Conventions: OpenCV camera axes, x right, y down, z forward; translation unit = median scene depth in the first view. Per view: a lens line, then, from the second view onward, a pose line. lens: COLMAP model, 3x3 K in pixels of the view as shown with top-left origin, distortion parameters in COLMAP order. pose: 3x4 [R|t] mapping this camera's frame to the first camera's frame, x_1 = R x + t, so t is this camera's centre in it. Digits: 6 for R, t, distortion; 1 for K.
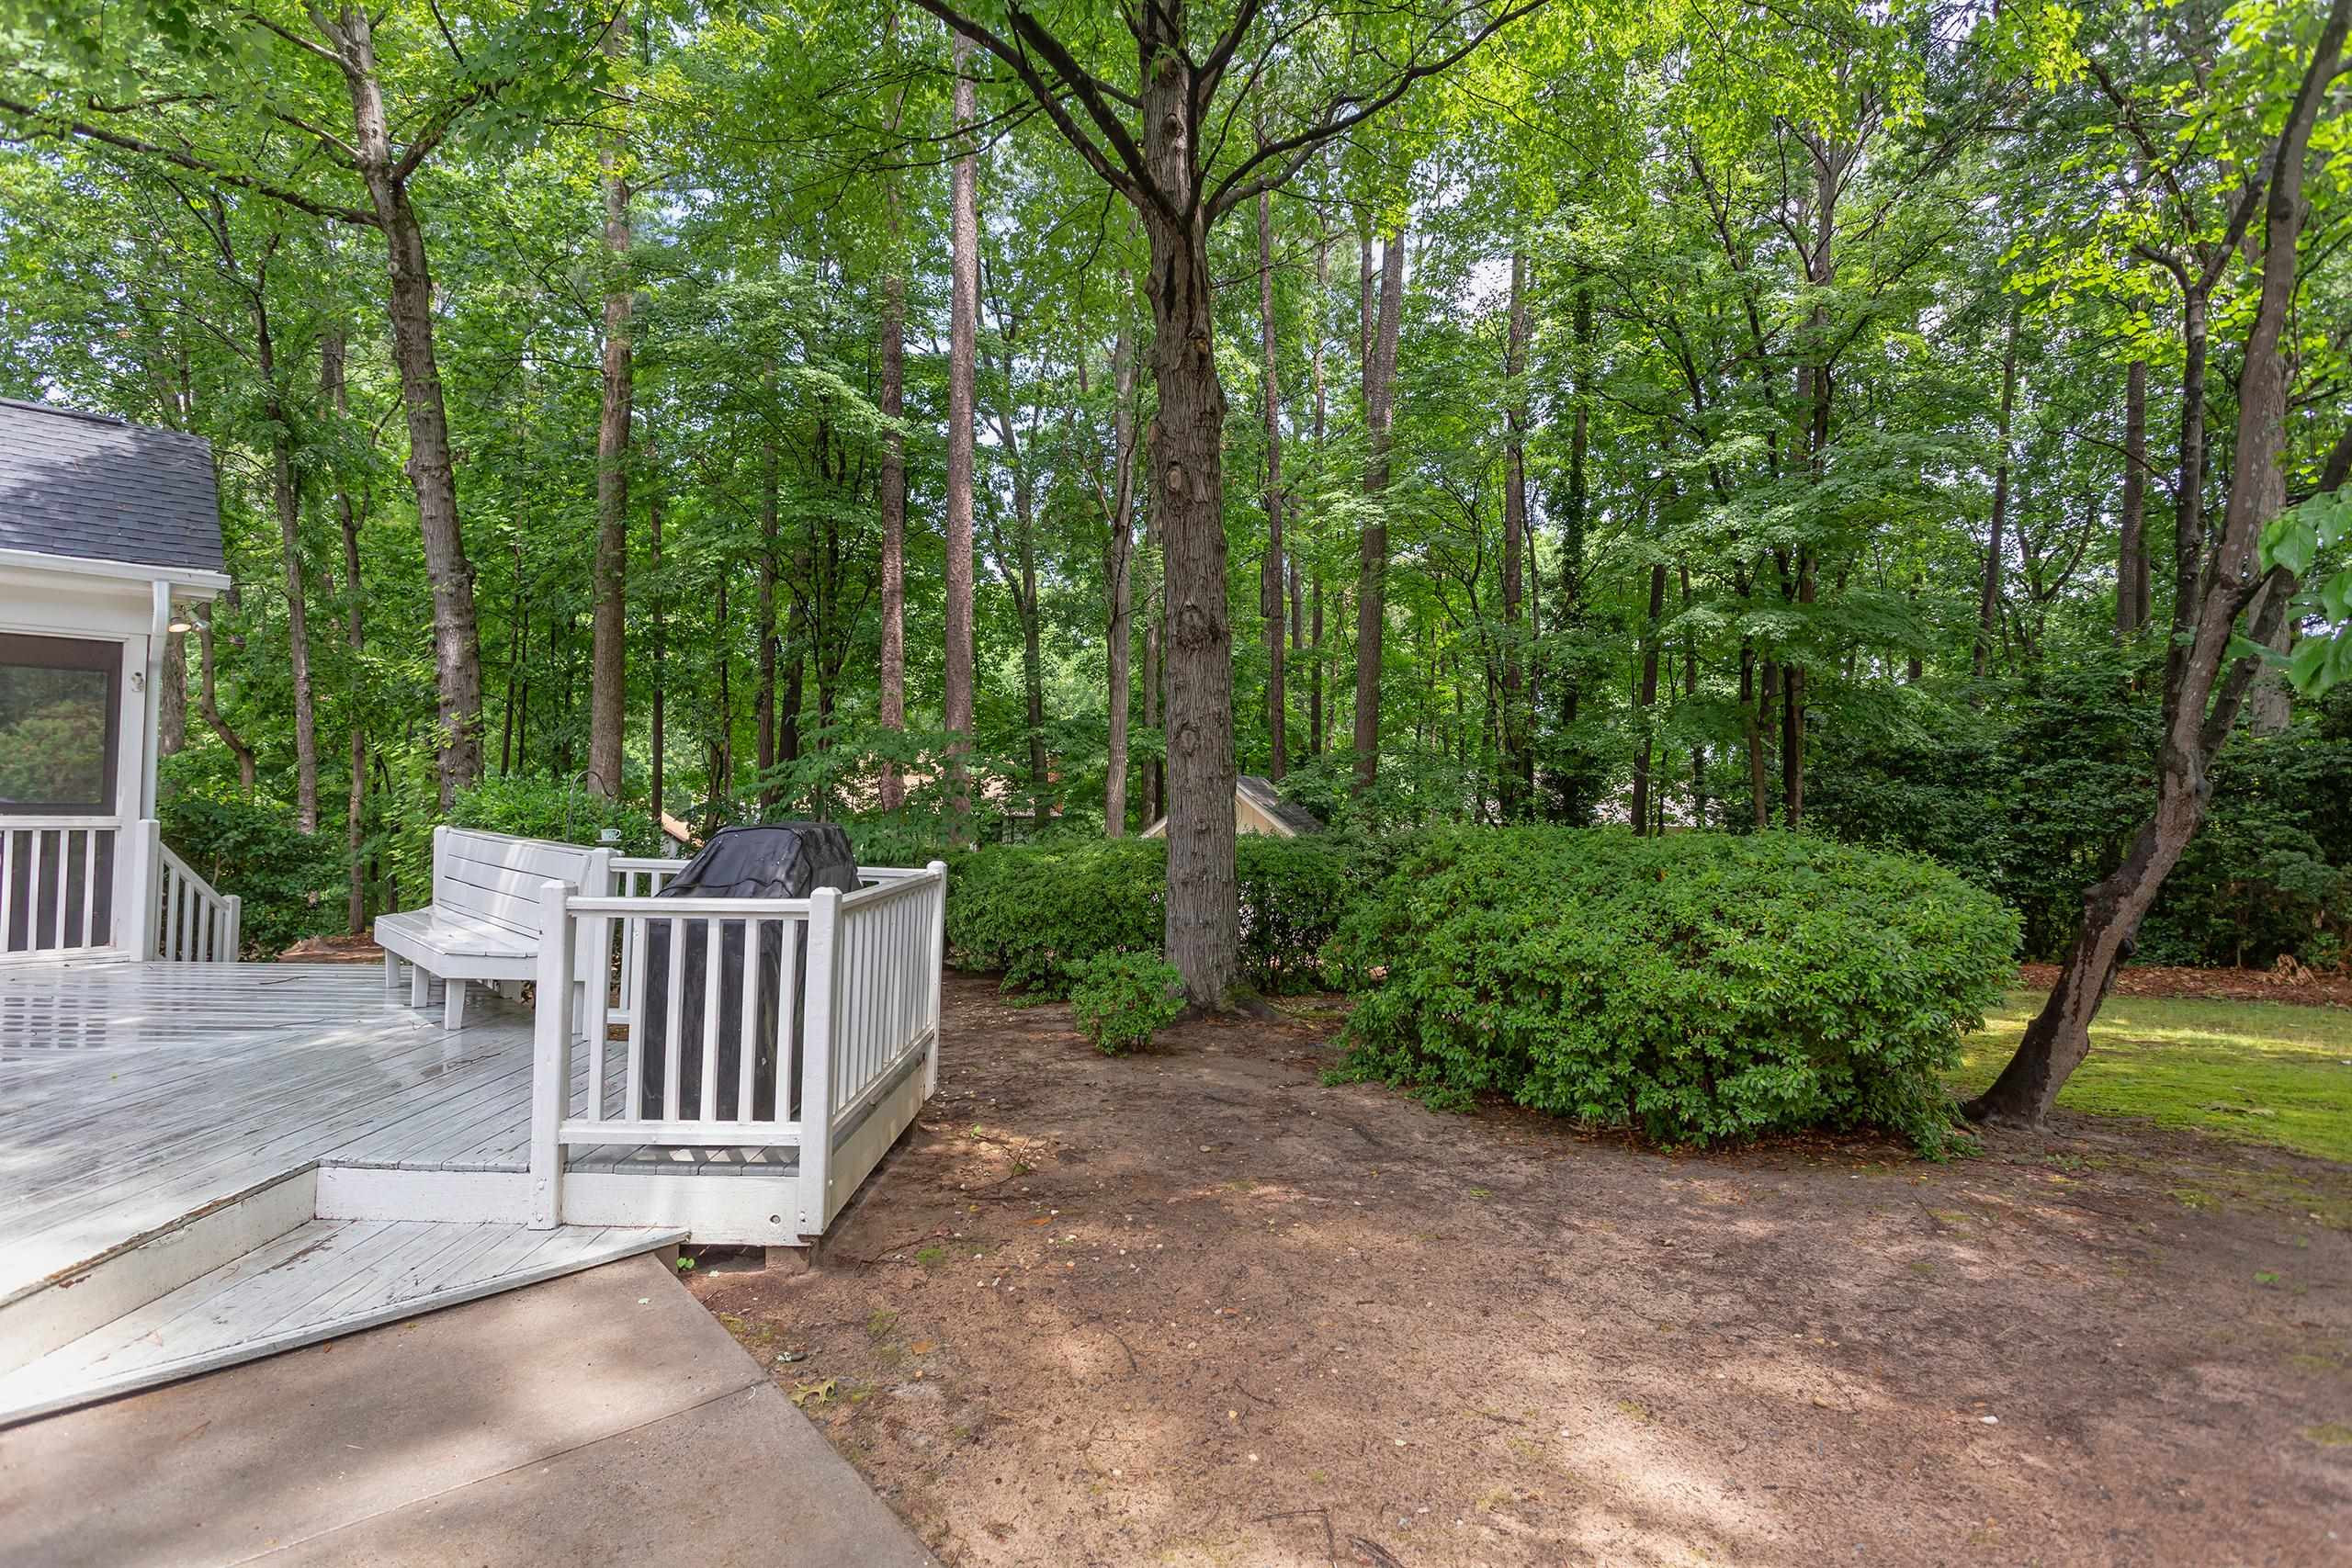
lens RADIAL K [[1123.0, 0, 1173.5], [0, 1123.0, 773.9], [0, 0, 1]] dist [0.019024, -0.001564]
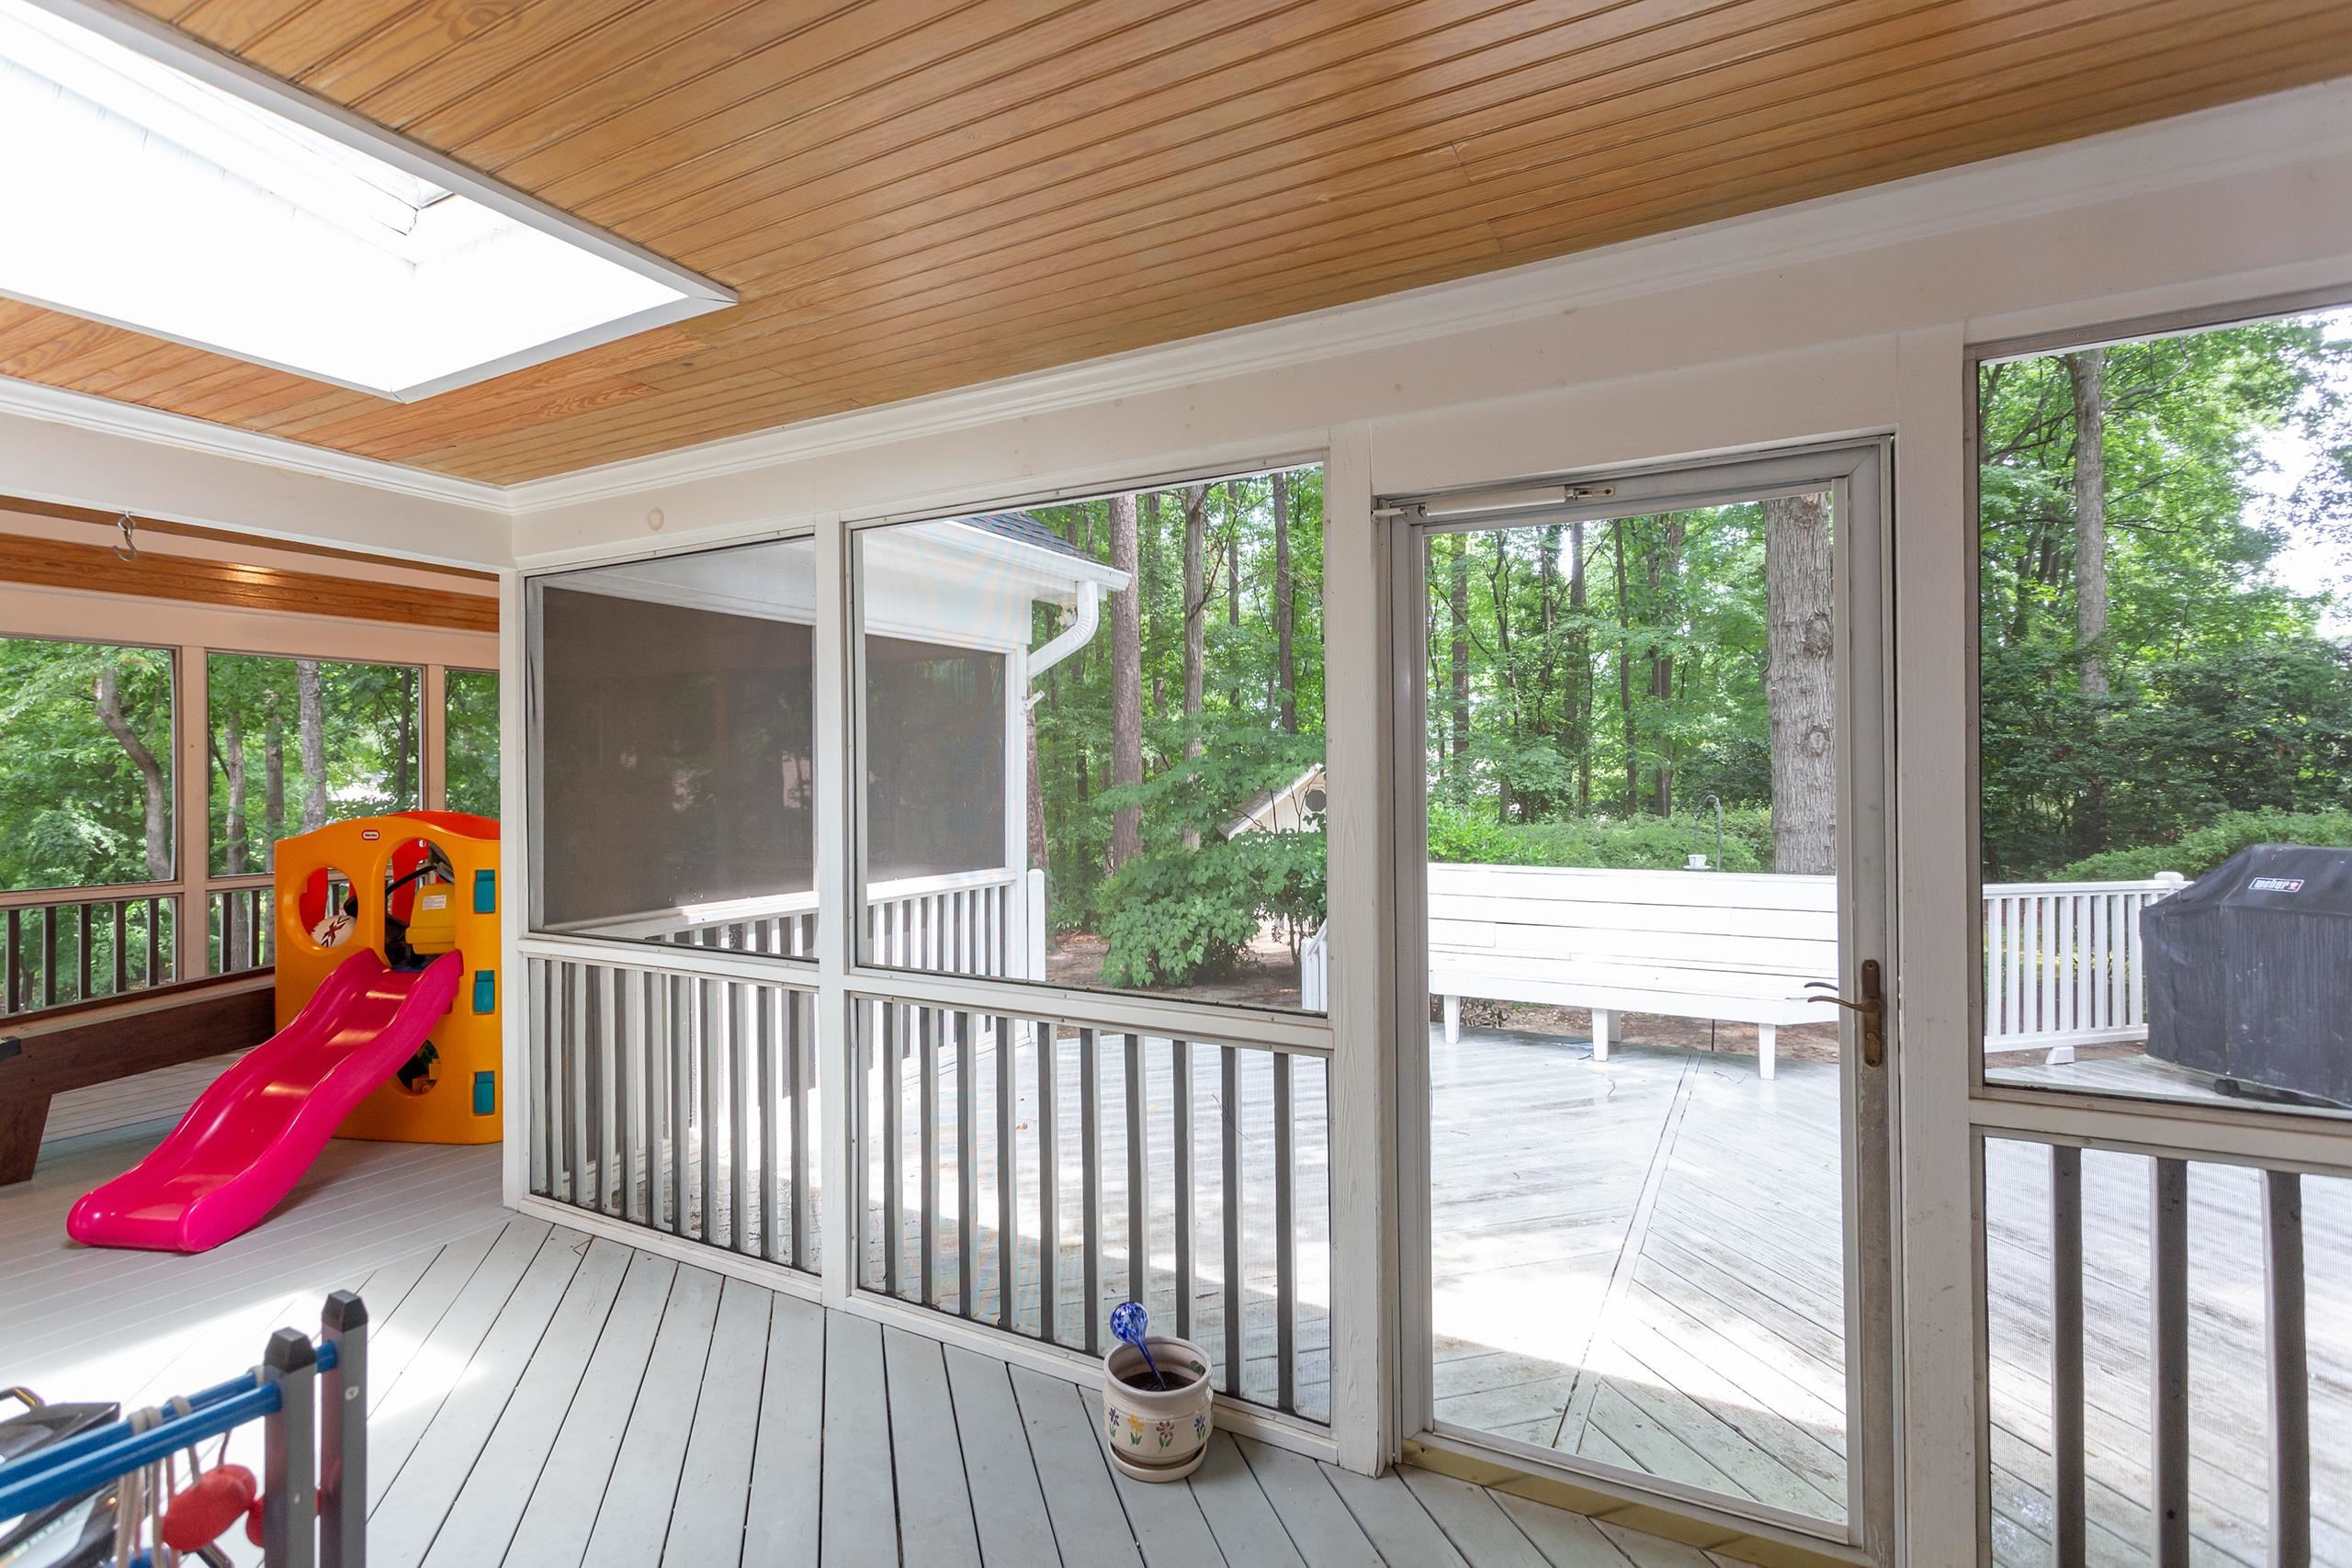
lens RADIAL K [[1123.0, 0, 1199.5], [0, 1123.0, 781.3], [0, 0, 1]] dist [0.019024, -0.001564]
pose [[0.953156, -0.030564, 0.300930, -1.024260], [0.023035, 0.999327, 0.028536, -0.043546], [-0.301599, -0.020268, 0.953219, 0.194987]]
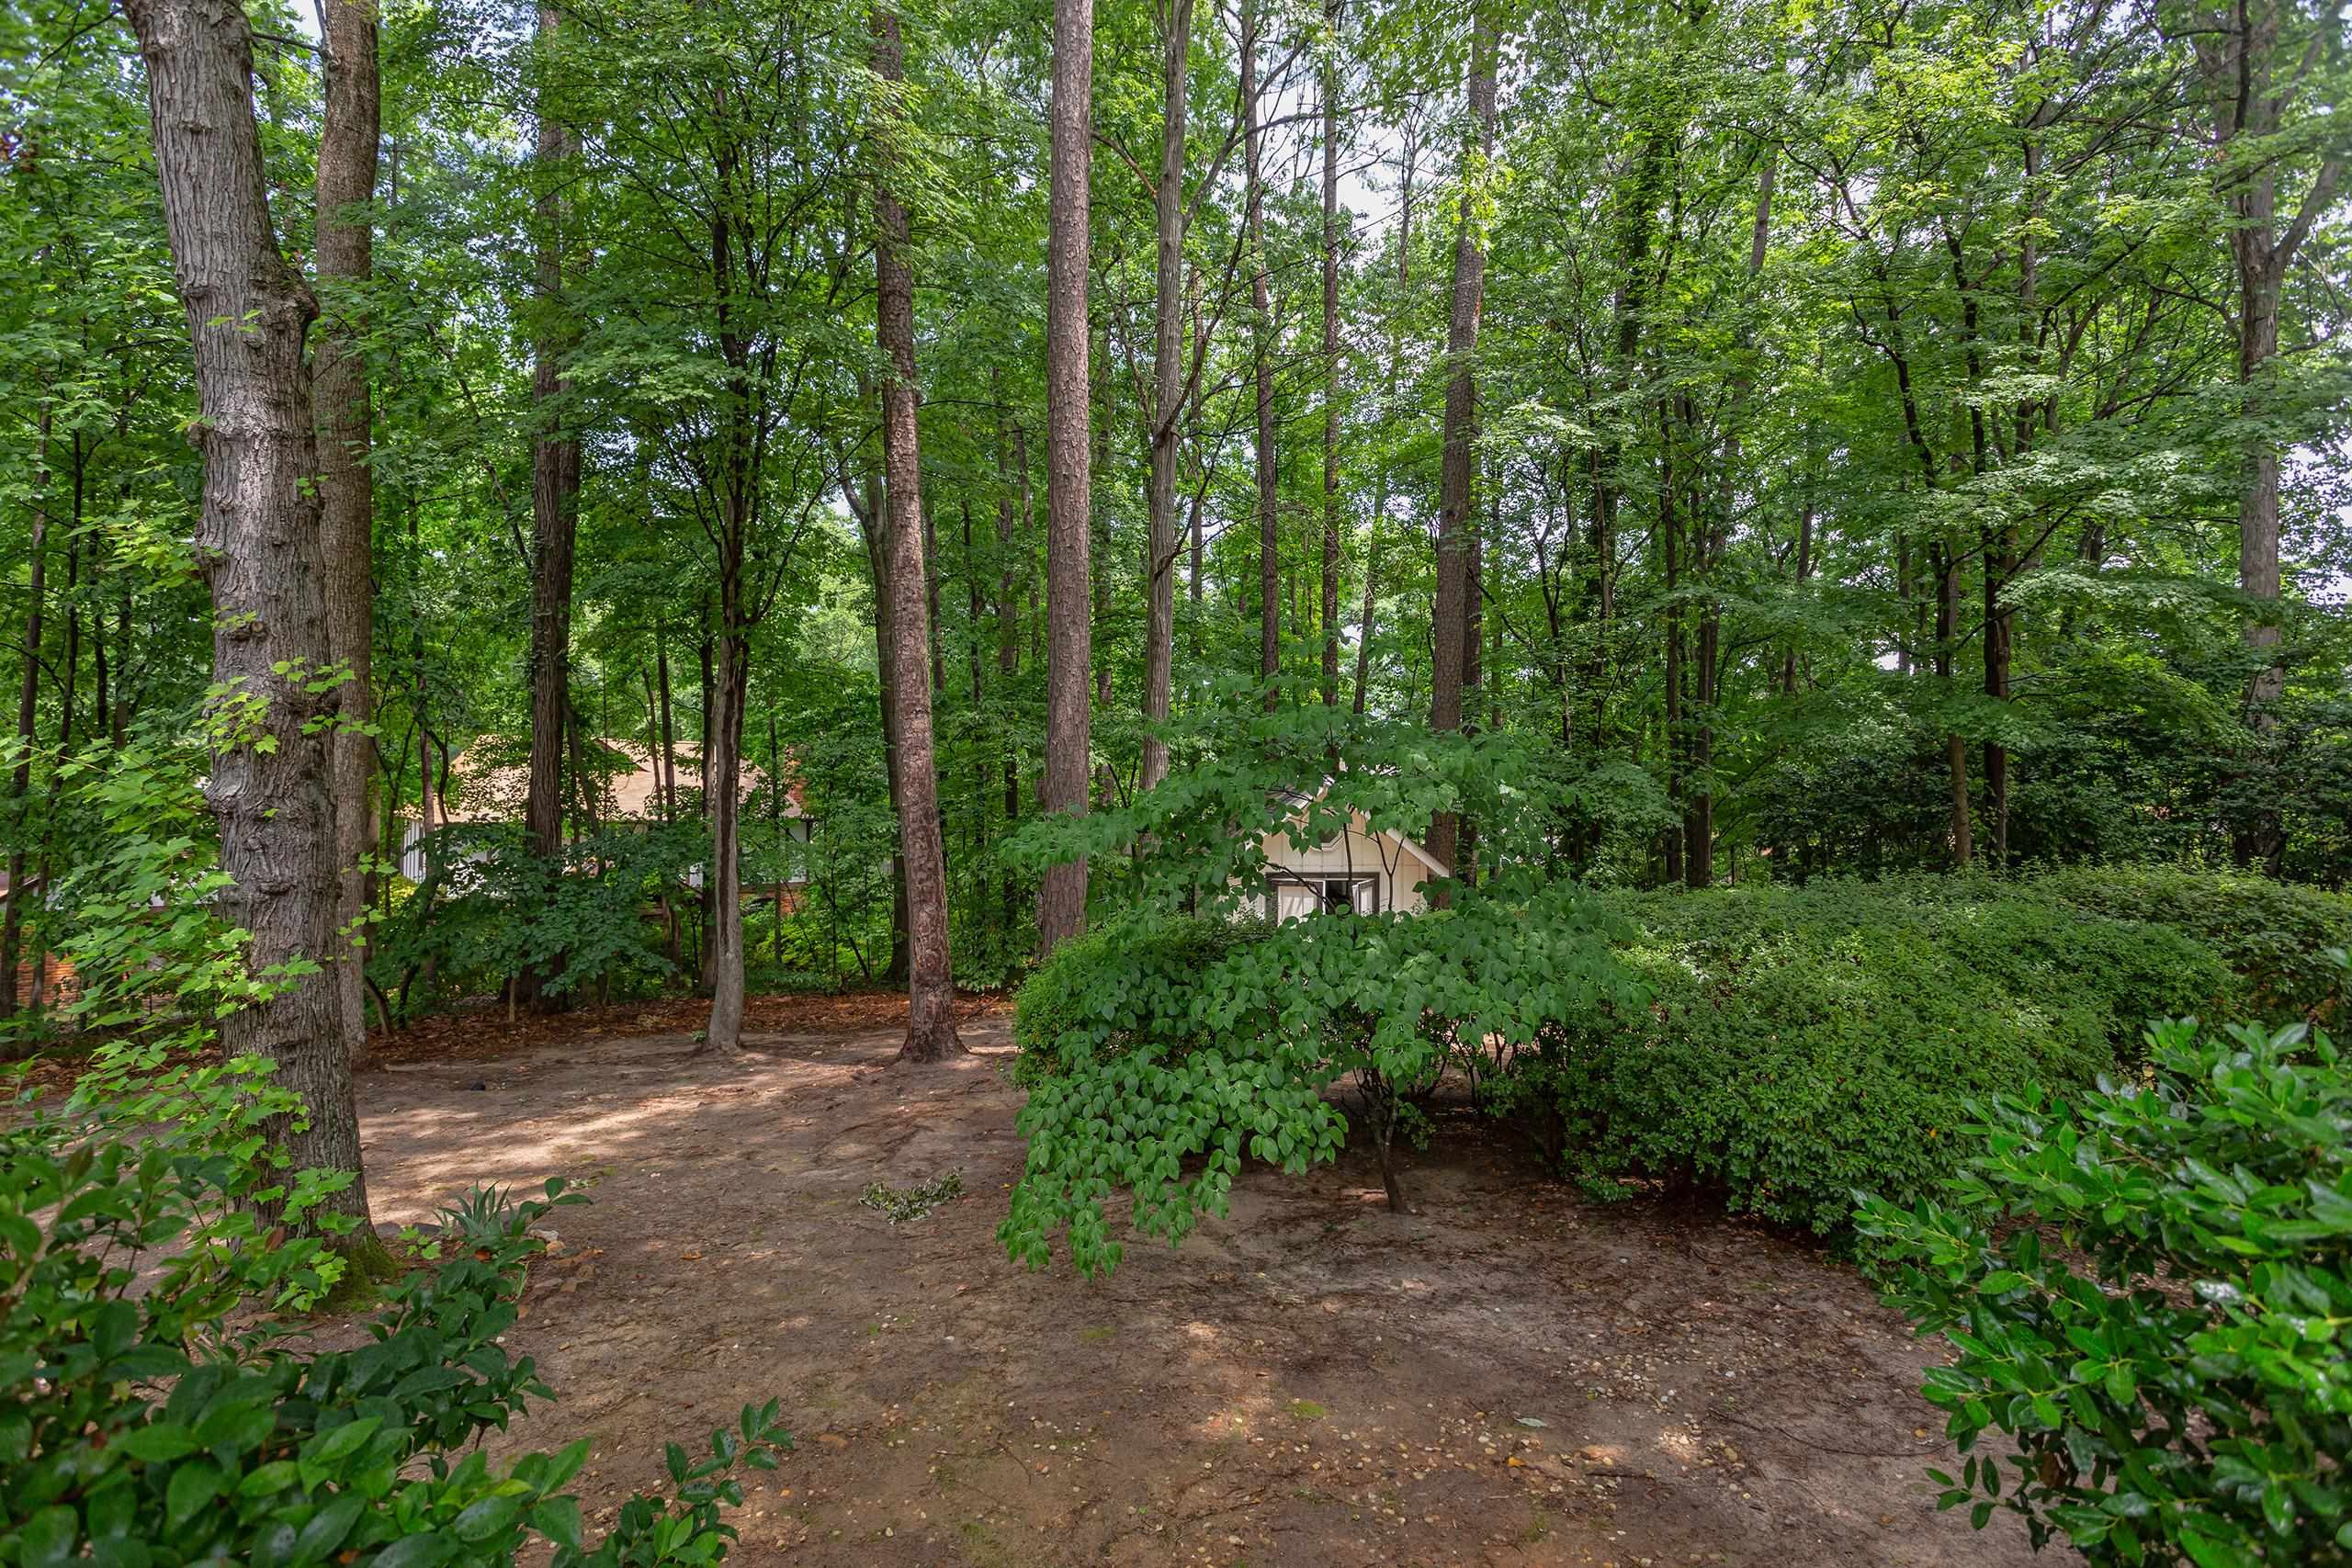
lens RADIAL K [[1123.0, 0, 1174.6], [0, 1123.0, 767.7], [0, 0, 1]] dist [0.019024, -0.001564]
pose [[0.943708, -0.005914, 0.330725, -0.839861], [0.003837, 0.999969, 0.006933, -0.034009], [-0.330756, -0.005274, 0.943702, 0.950385]]
